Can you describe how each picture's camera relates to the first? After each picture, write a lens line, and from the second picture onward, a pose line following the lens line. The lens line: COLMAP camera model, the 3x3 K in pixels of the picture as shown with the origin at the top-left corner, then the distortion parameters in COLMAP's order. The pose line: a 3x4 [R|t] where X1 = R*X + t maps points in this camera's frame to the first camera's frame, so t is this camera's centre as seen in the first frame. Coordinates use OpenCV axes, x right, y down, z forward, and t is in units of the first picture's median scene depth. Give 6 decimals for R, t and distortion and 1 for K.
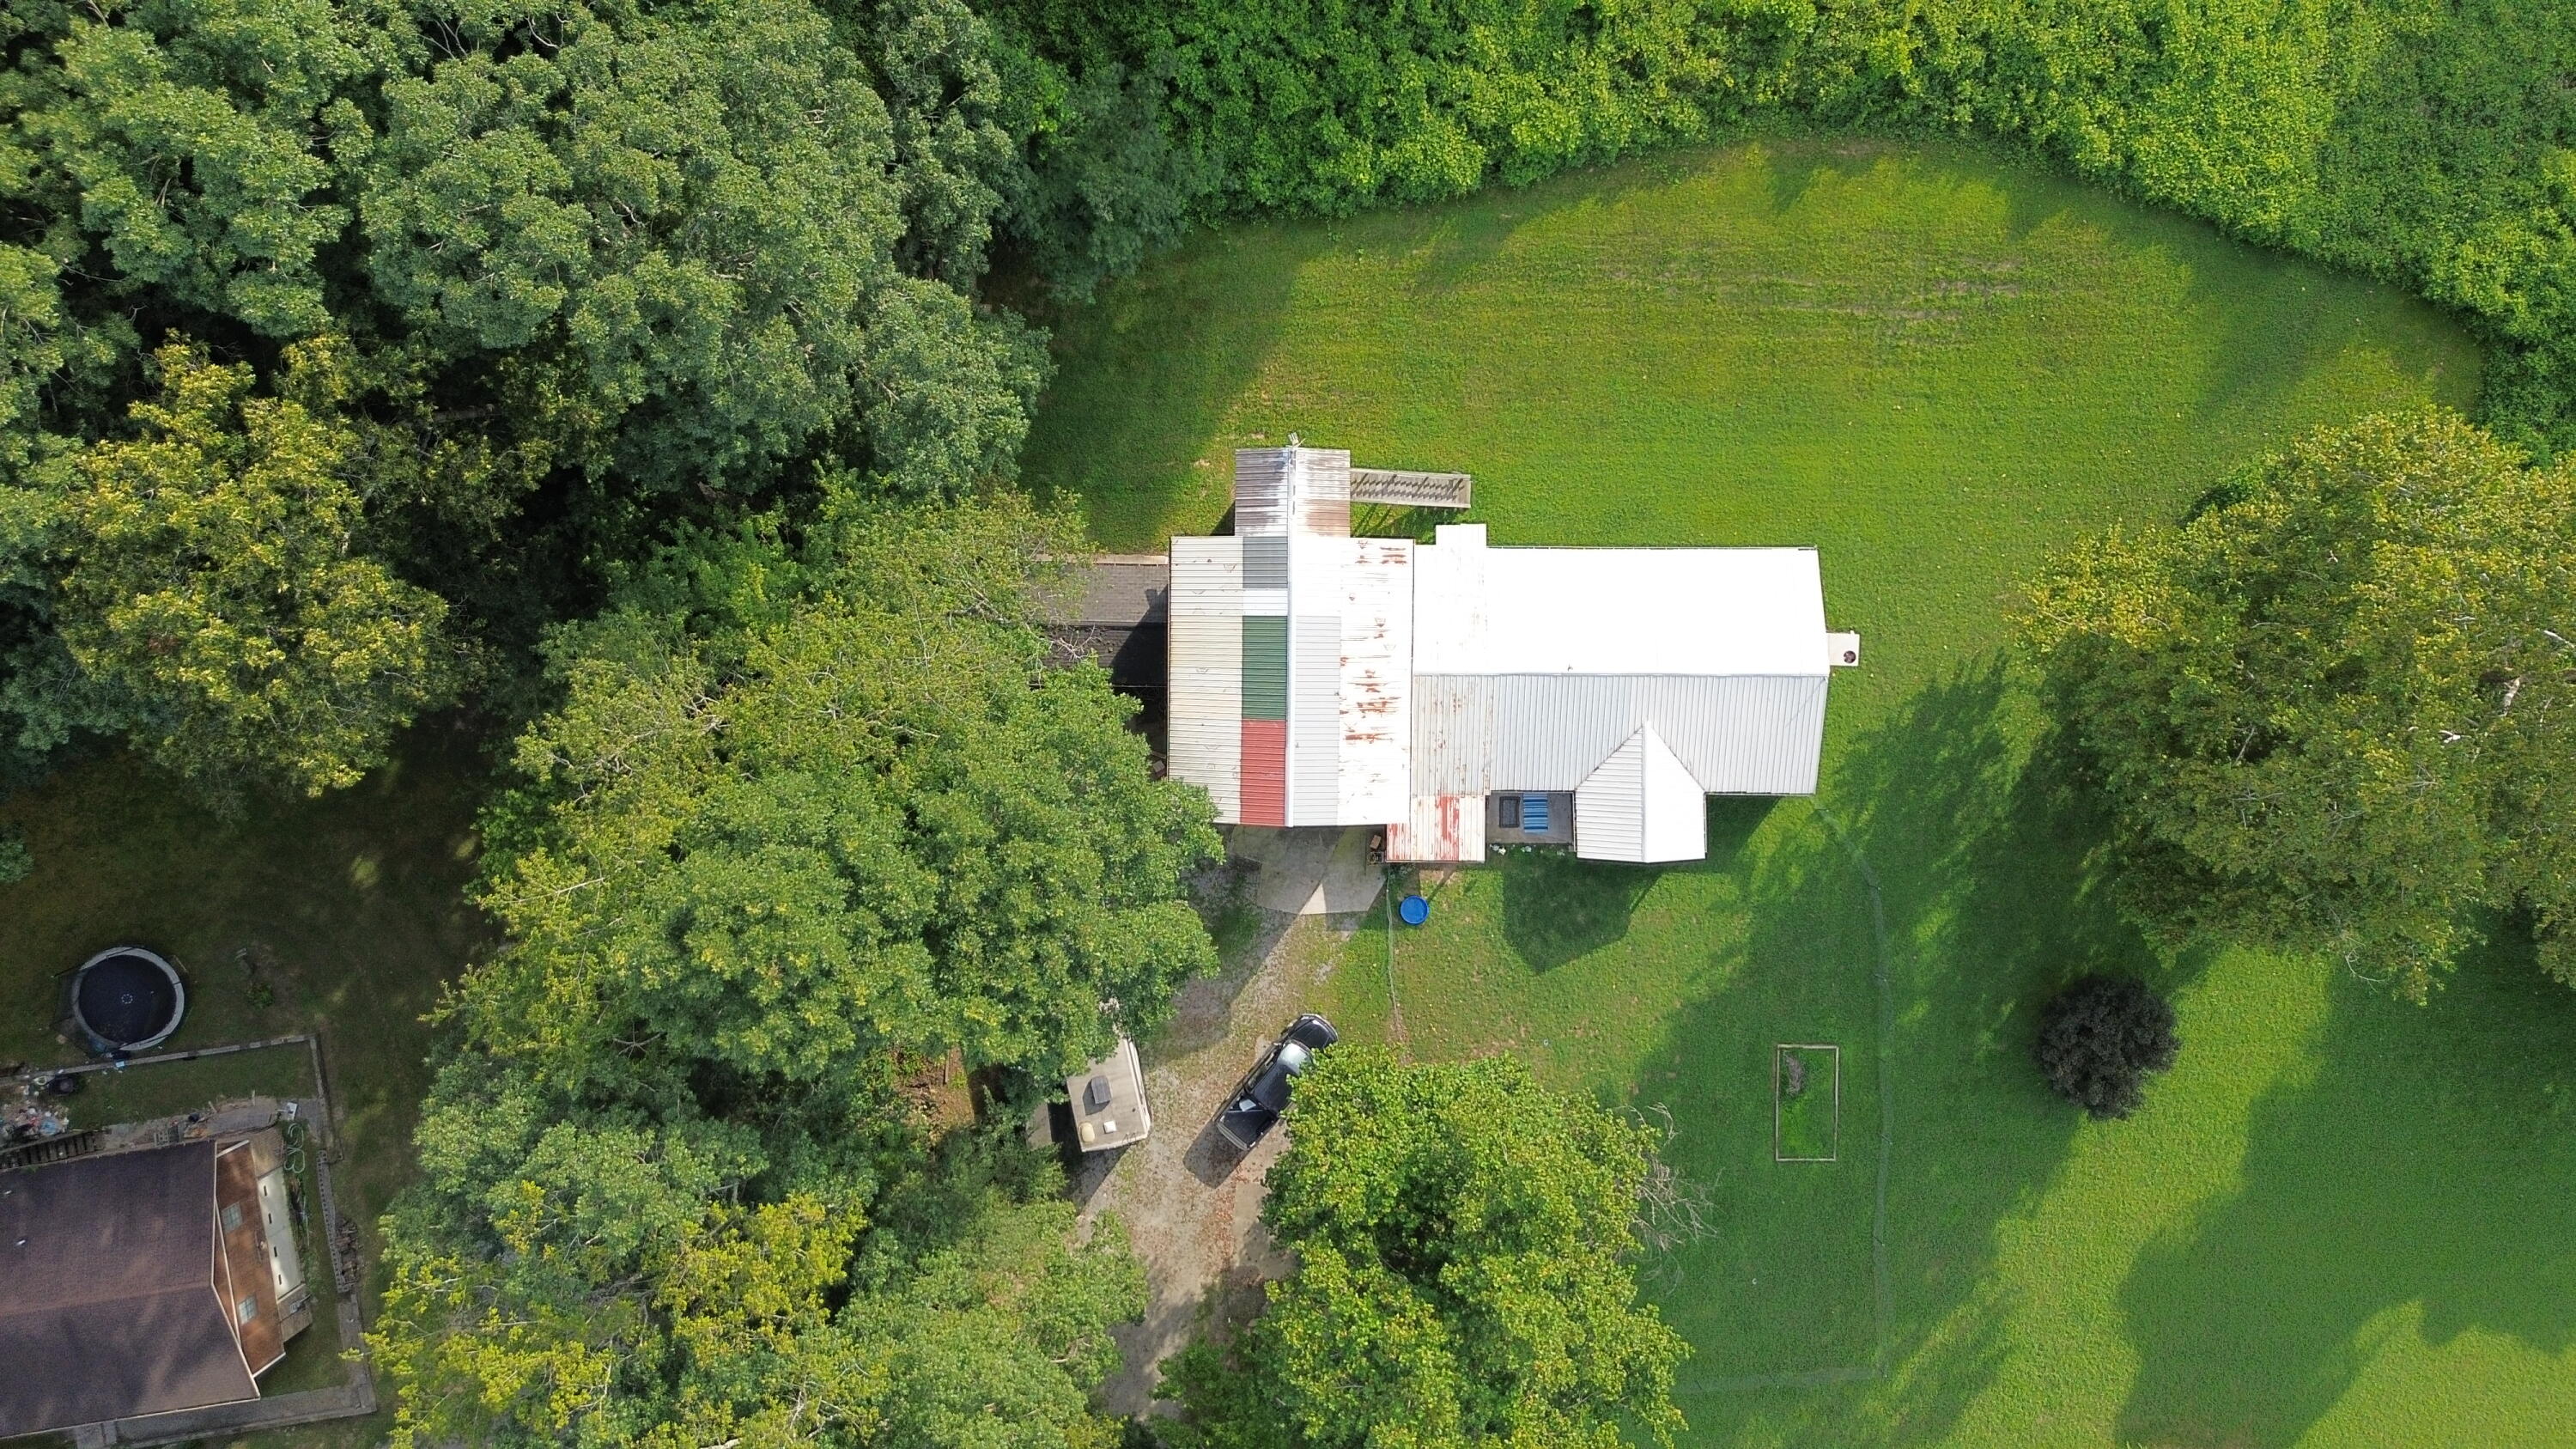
lens RADIAL K [[1760.8, 0, 1242.9], [0, 1760.8, 718.8], [0, 0, 1]] dist [0.052825, -0.072587]
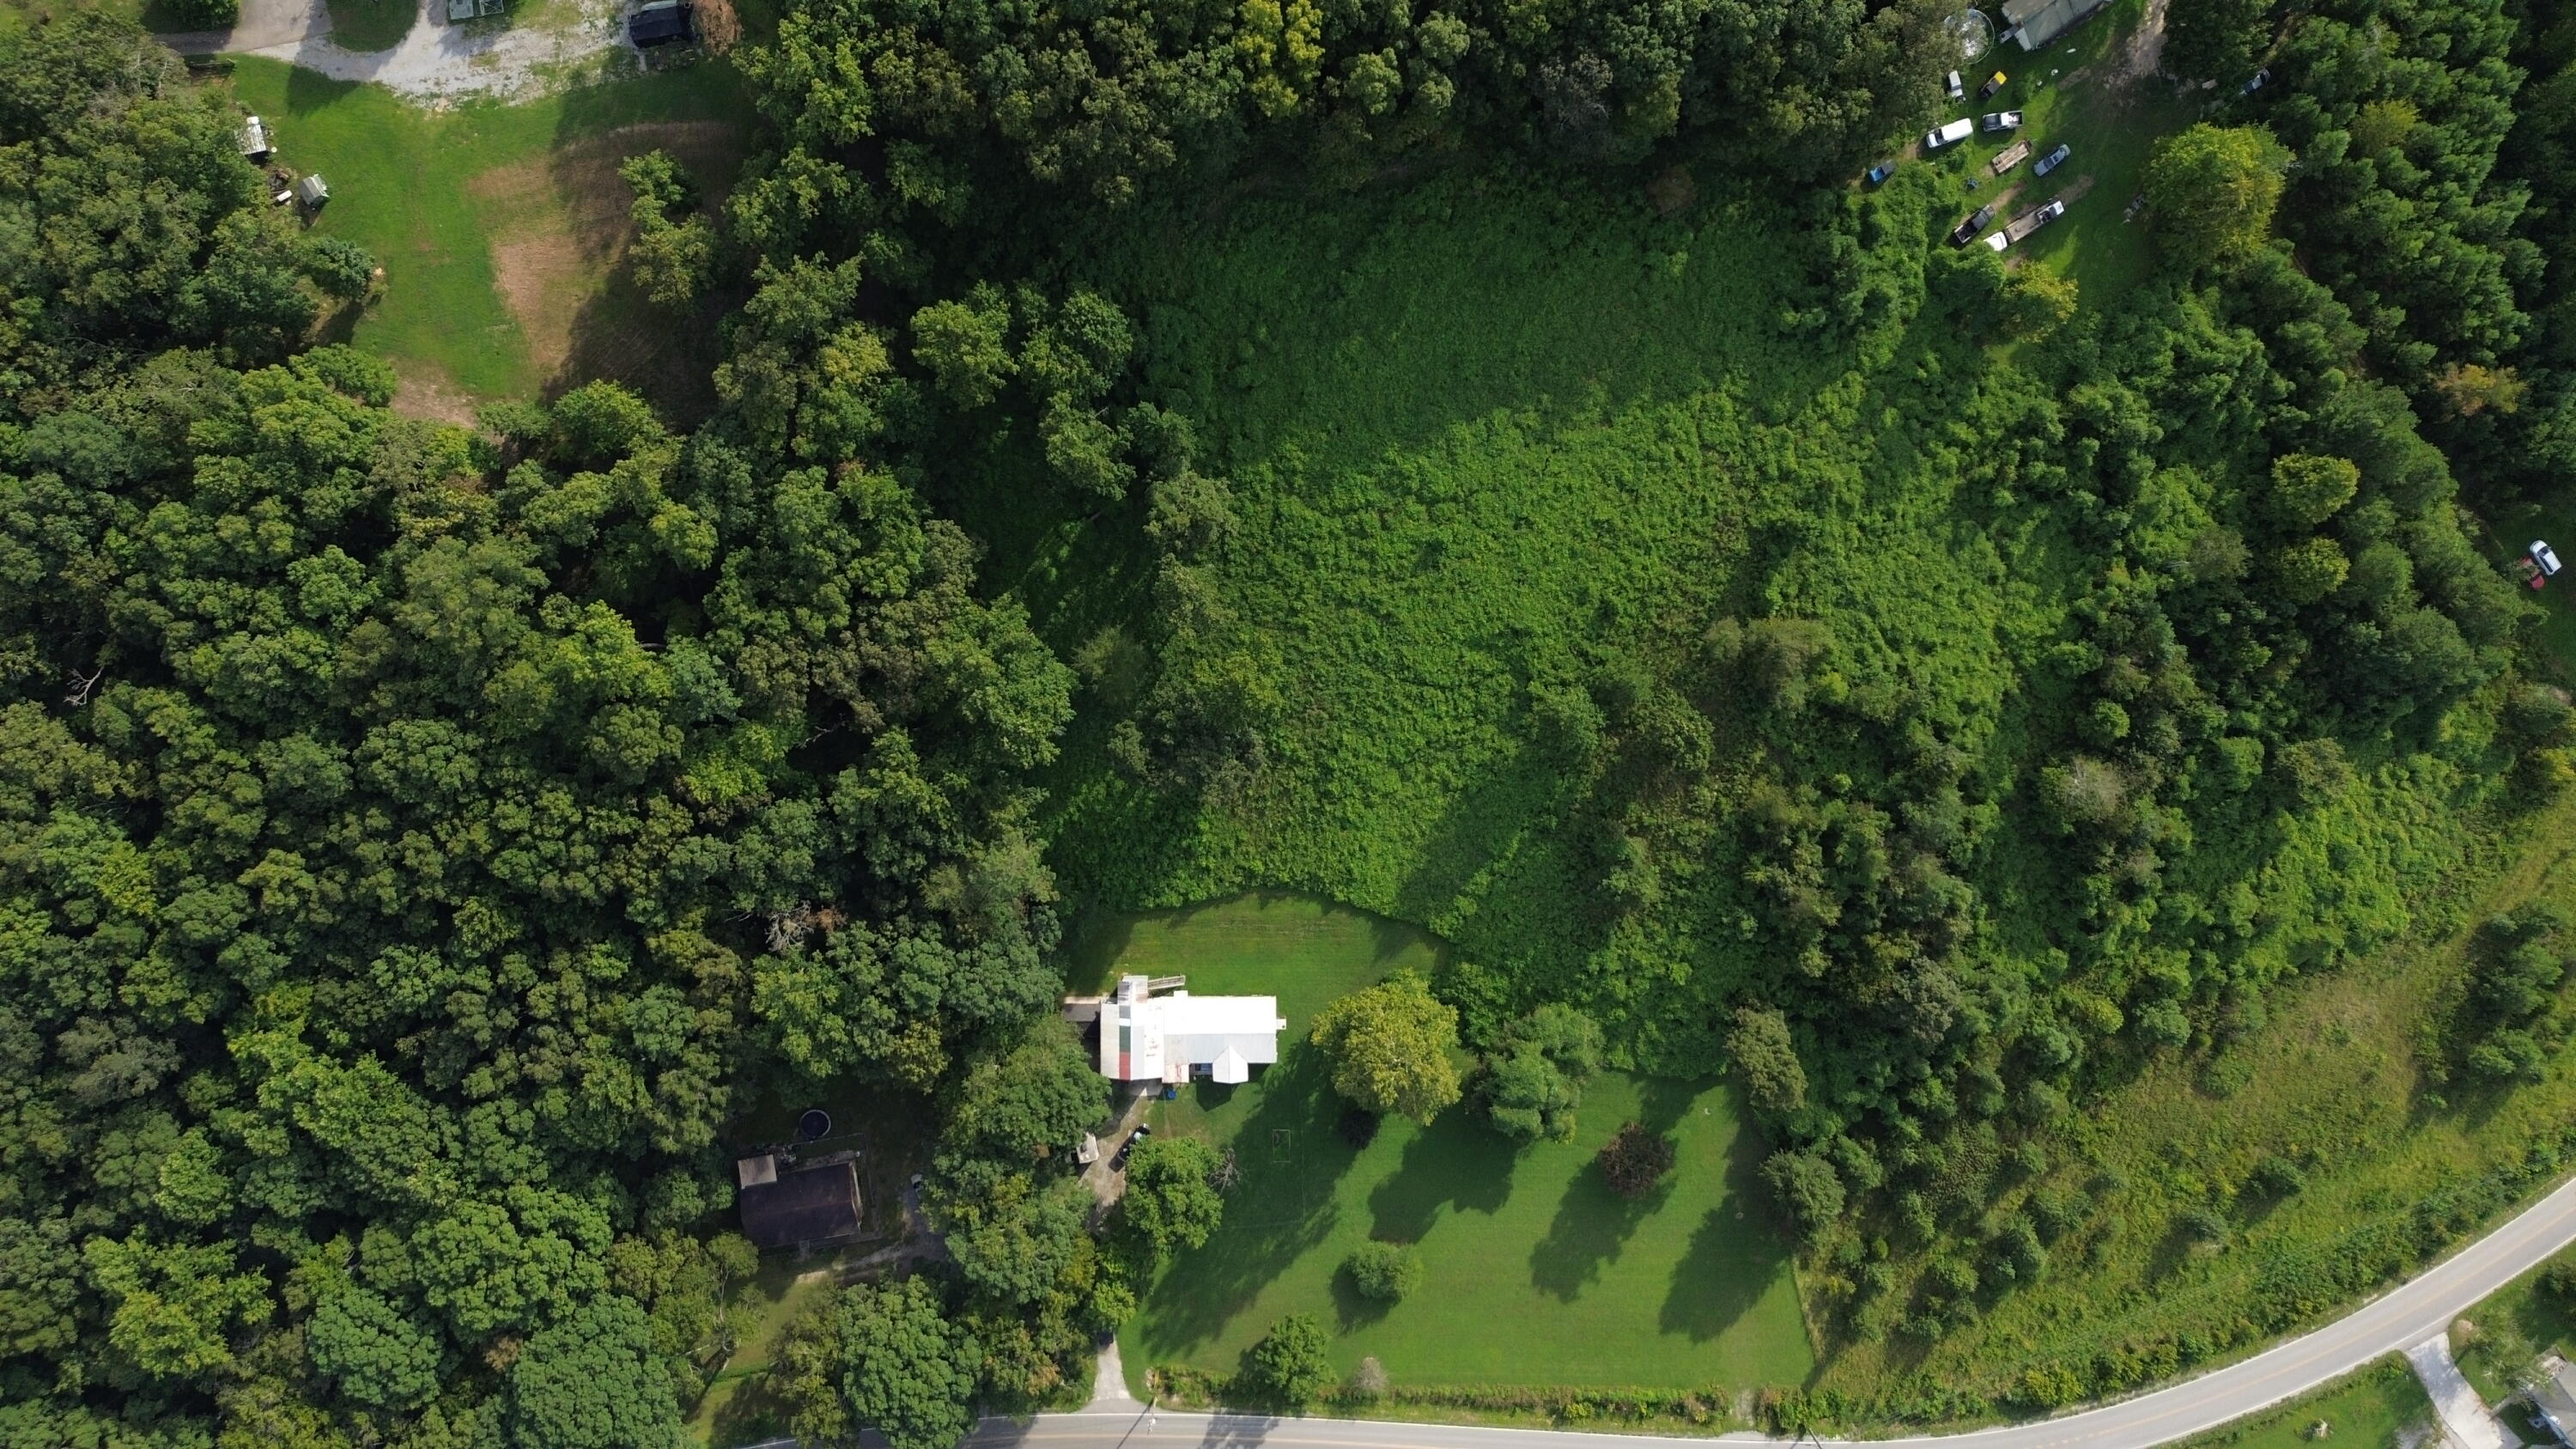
lens RADIAL K [[1844.8, 0, 1277.9], [0, 1844.8, 661.6], [0, 0, 1]] dist [0.047314, -0.199632]
pose [[0.999871, -0.013294, 0.008987, 0.322884], [0.013466, 0.999724, -0.019253, -0.774552], [-0.008729, 0.019372, 0.999774, -3.092053]]
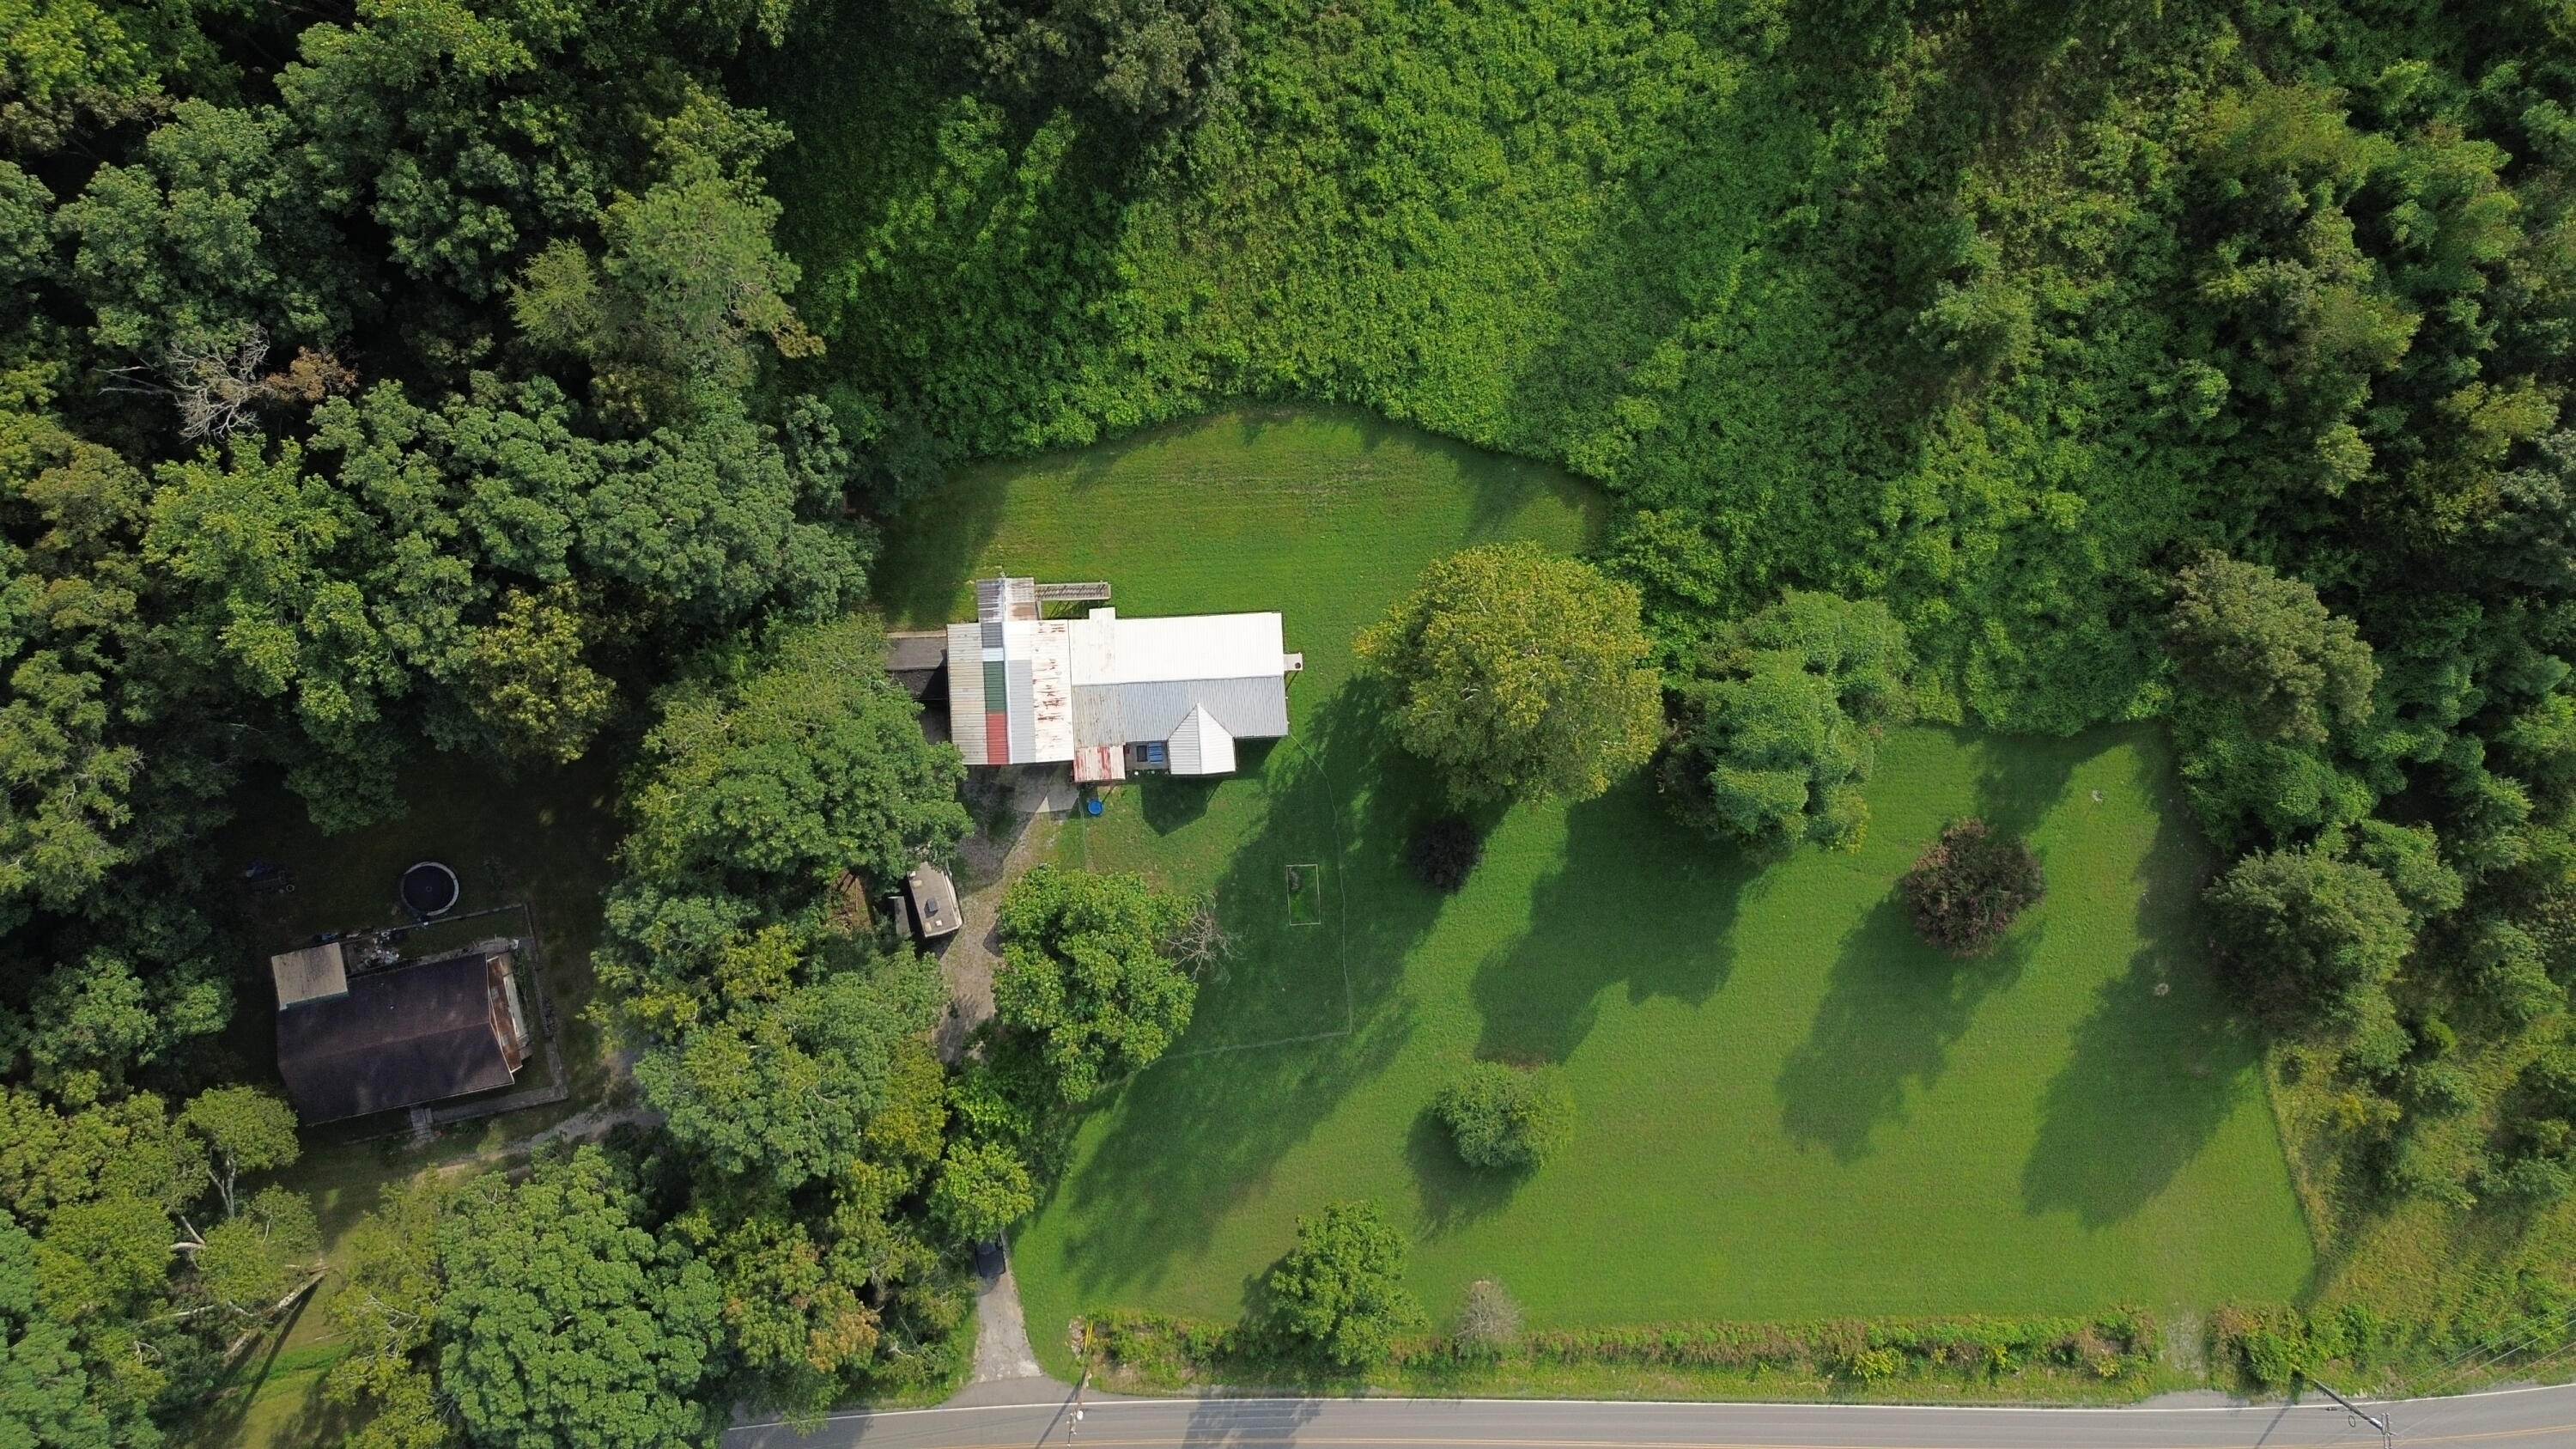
lens RADIAL K [[1806.0, 0, 1288.0], [0, 1806.0, 724.5], [0, 0, 1]] dist [0.040465, -0.078123]
pose [[0.998447, -0.054009, 0.013635, 0.315913], [0.053992, 0.998540, 0.001572, 0.028976], [-0.013700, -0.000834, 0.999906, -1.083130]]
